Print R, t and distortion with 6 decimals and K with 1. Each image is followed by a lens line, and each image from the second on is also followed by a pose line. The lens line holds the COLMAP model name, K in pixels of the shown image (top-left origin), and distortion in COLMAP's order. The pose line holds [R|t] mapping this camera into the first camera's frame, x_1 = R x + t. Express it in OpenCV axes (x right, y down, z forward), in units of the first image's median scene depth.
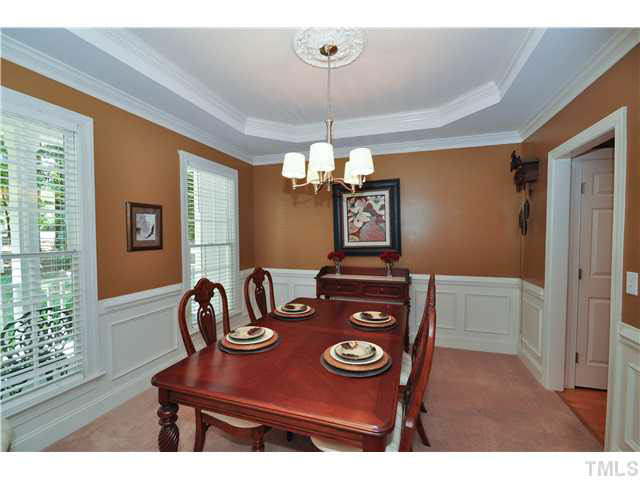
lens RADIAL K [[279.5, 0, 320.2], [0, 279.5, 241.1], [0, 0, 1]] dist [0.003792, -0.000233]
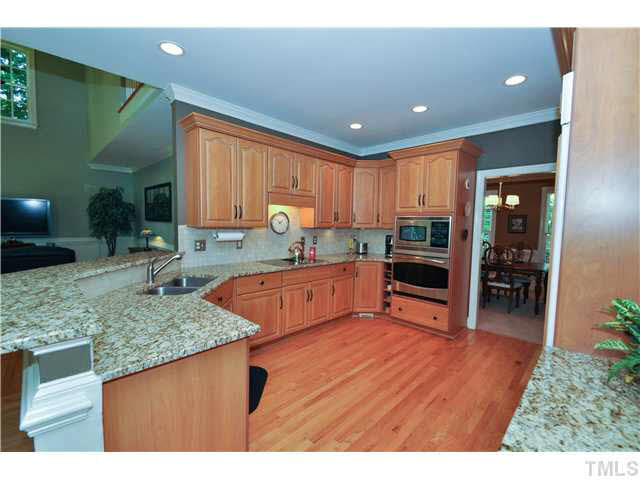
lens RADIAL K [[279.5, 0, 324.2], [0, 279.5, 240.2], [0, 0, 1]] dist [0.003792, -0.000233]
pose [[-0.426991, 0.050527, -0.902843, 2.312965], [-0.045488, 0.995973, 0.077252, -0.021141], [0.903111, 0.074054, -0.422973, 0.495454]]
